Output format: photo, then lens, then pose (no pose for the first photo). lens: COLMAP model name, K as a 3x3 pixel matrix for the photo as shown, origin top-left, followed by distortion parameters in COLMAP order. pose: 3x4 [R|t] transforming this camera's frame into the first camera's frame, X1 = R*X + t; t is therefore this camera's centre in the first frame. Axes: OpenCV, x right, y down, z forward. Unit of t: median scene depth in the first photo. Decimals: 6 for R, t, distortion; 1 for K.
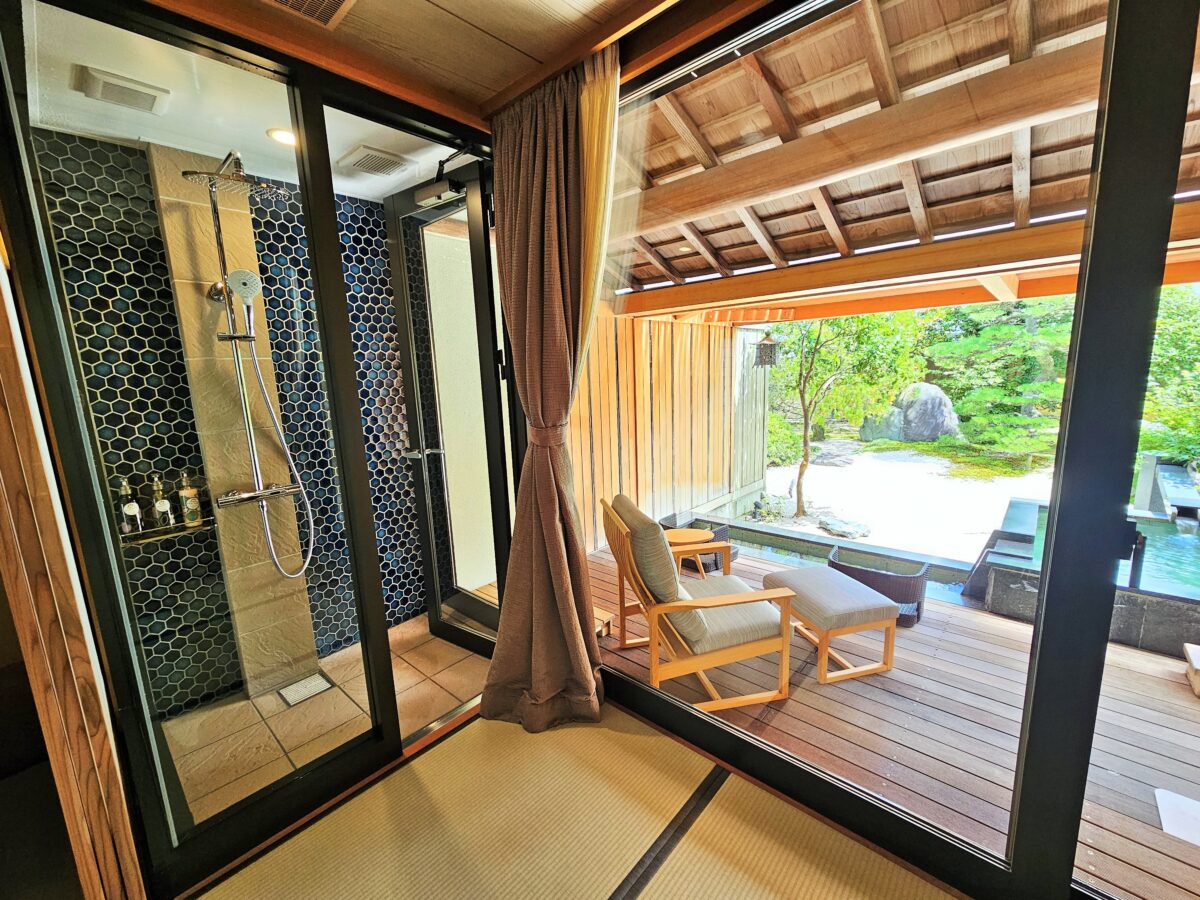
lens RADIAL K [[493.9, 0, 596.7], [0, 493.9, 458.1], [0, 0, 1]] dist [-0.000250, -0.000536]
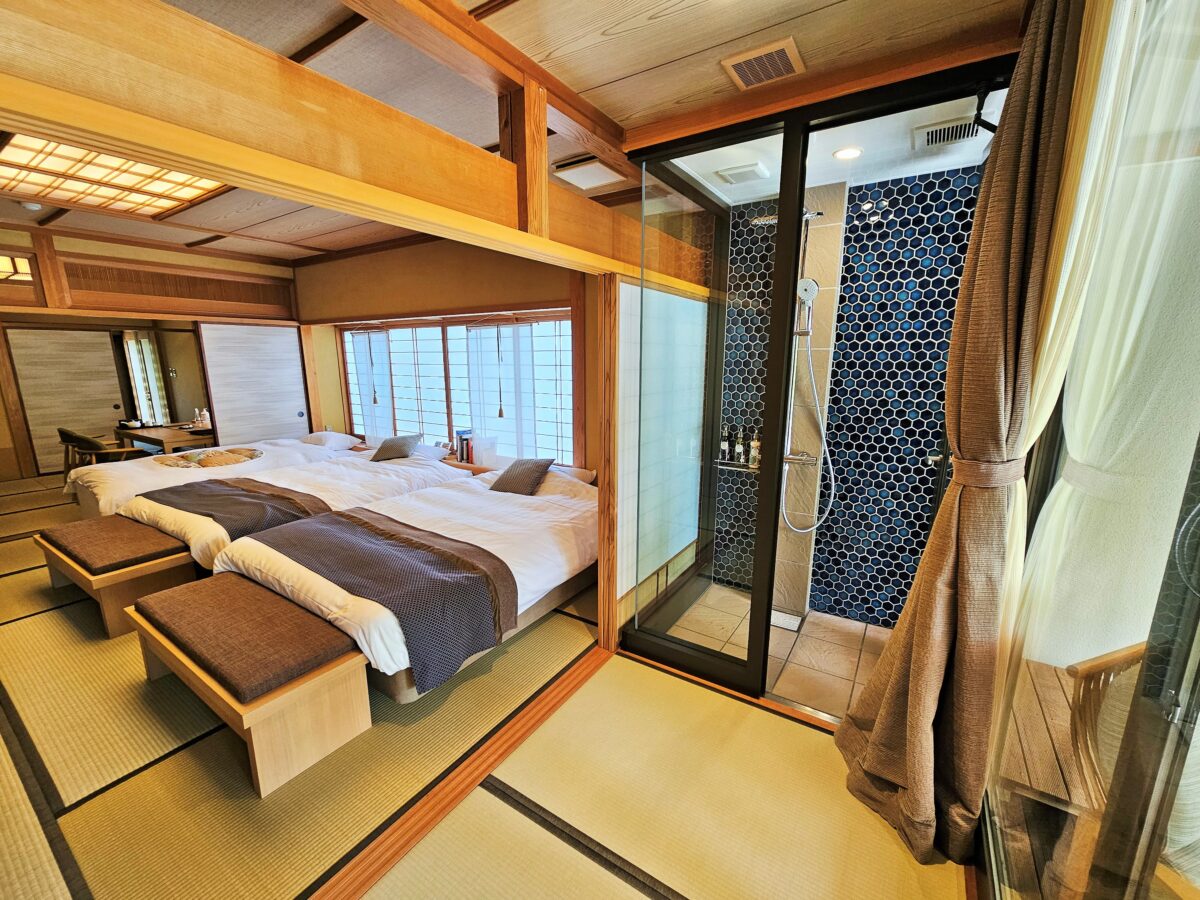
lens RADIAL K [[493.9, 0, 596.7], [0, 493.9, 458.1], [0, 0, 1]] dist [-0.000250, -0.000536]
pose [[0.155243, 0.242165, -0.957735, 0.491899], [-0.173438, 0.961111, 0.214906, -0.122715], [0.972532, 0.132745, 0.191206, 0.309621]]
